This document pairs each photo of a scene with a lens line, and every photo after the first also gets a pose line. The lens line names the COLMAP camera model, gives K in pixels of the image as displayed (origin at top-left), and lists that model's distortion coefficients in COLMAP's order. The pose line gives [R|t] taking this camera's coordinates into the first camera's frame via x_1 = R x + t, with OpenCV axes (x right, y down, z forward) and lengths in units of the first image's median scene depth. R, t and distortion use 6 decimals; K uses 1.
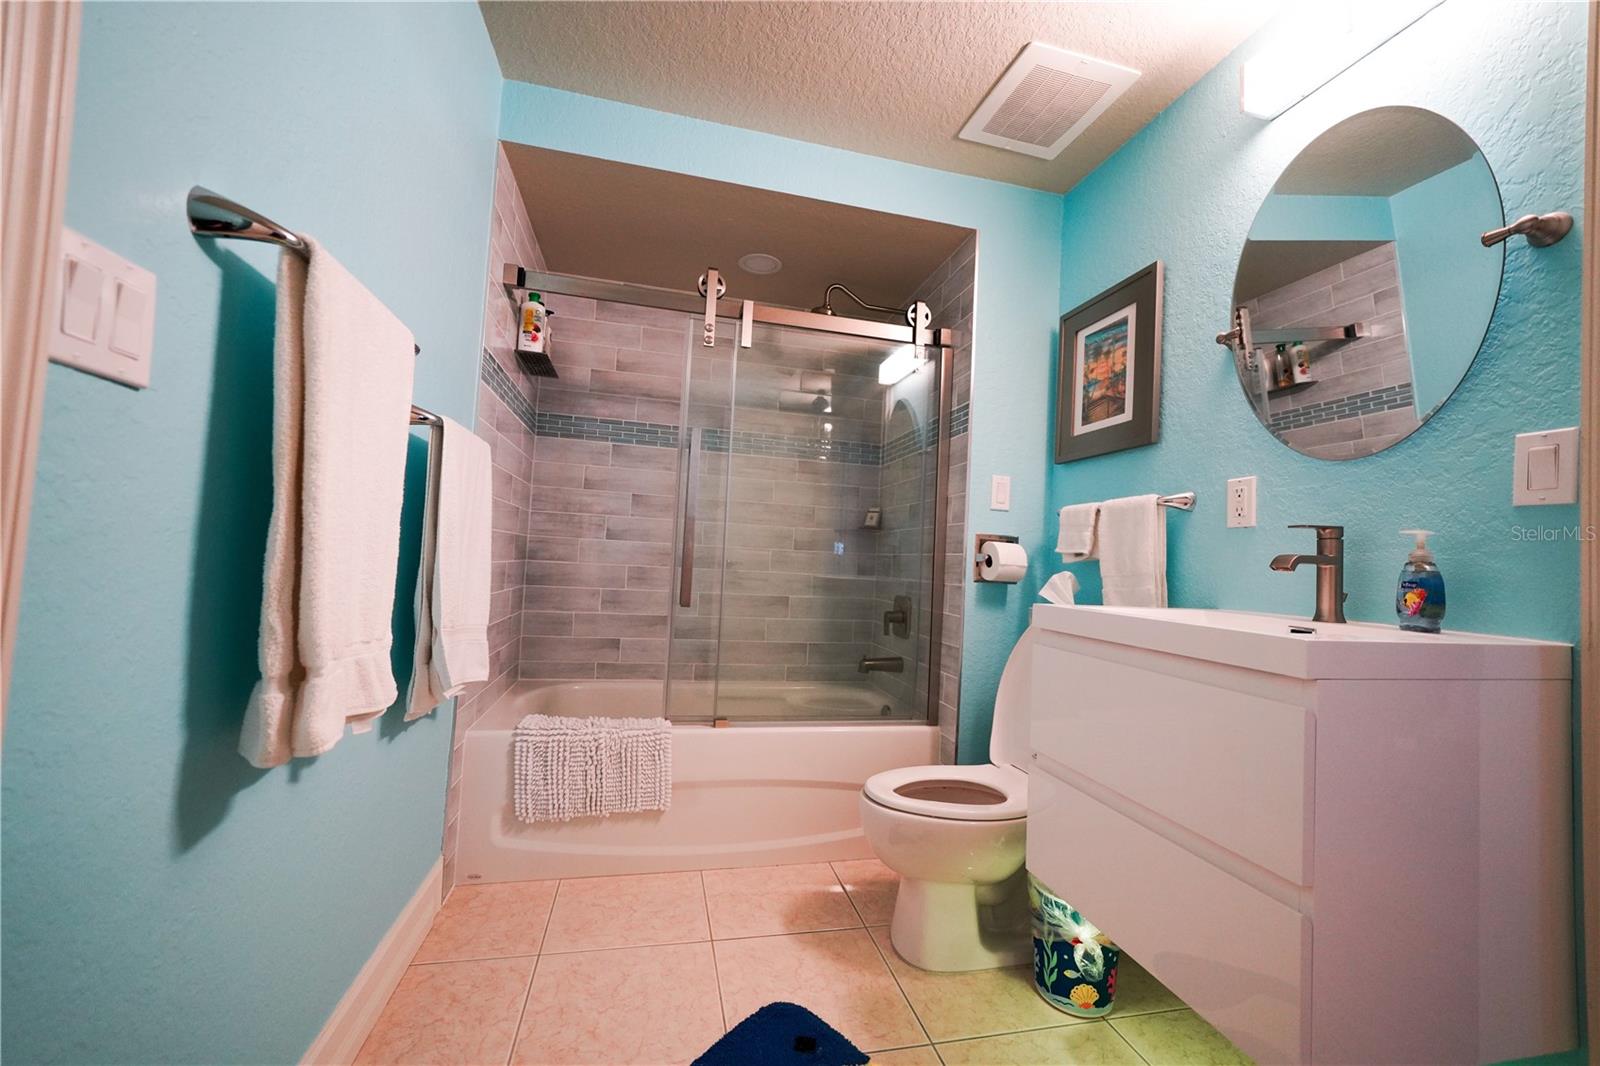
lens RADIAL K [[633.4, 0, 800.0], [0, 633.4, 533.0], [0, 0, 1]] dist [-0.010138, 0.000249]
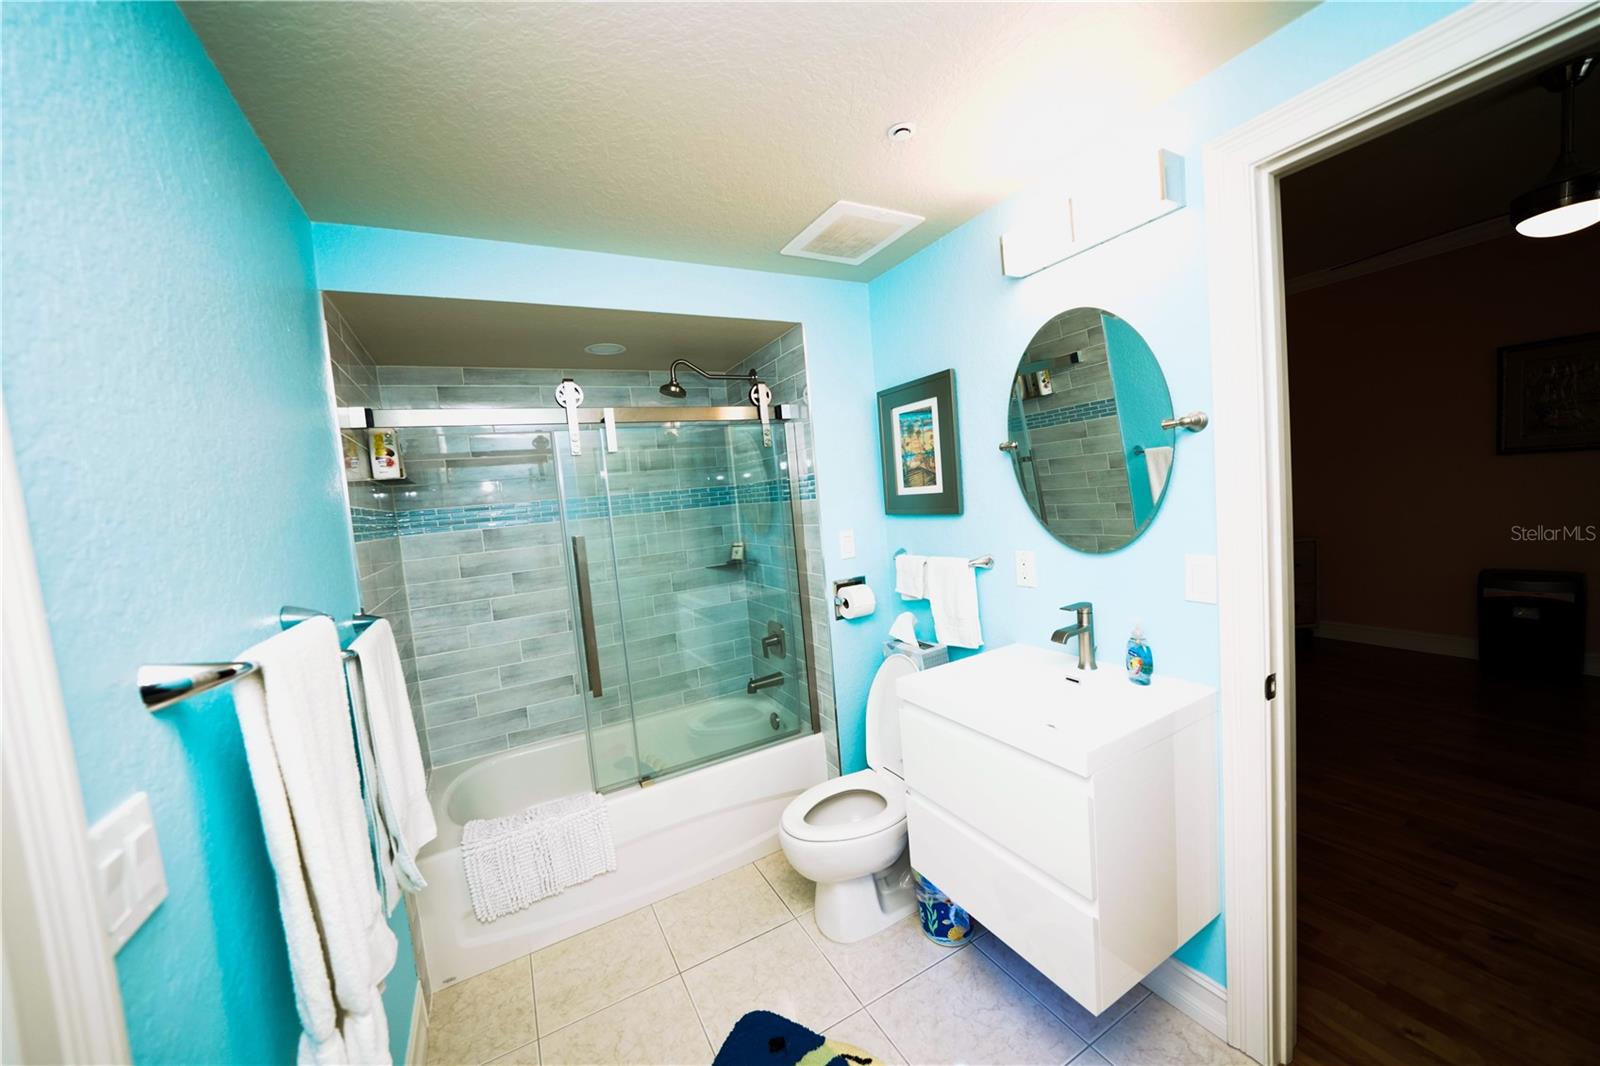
lens RADIAL K [[571.9, 0, 800.0], [0, 571.9, 533.0], [0, 0, 1]] dist [-0.030216, 0.005481]
pose [[0.955160, -0.153516, 0.253183, -0.049400], [0.124874, 0.984184, 0.125656, -0.248475], [-0.268469, -0.088405, 0.959223, -0.034172]]
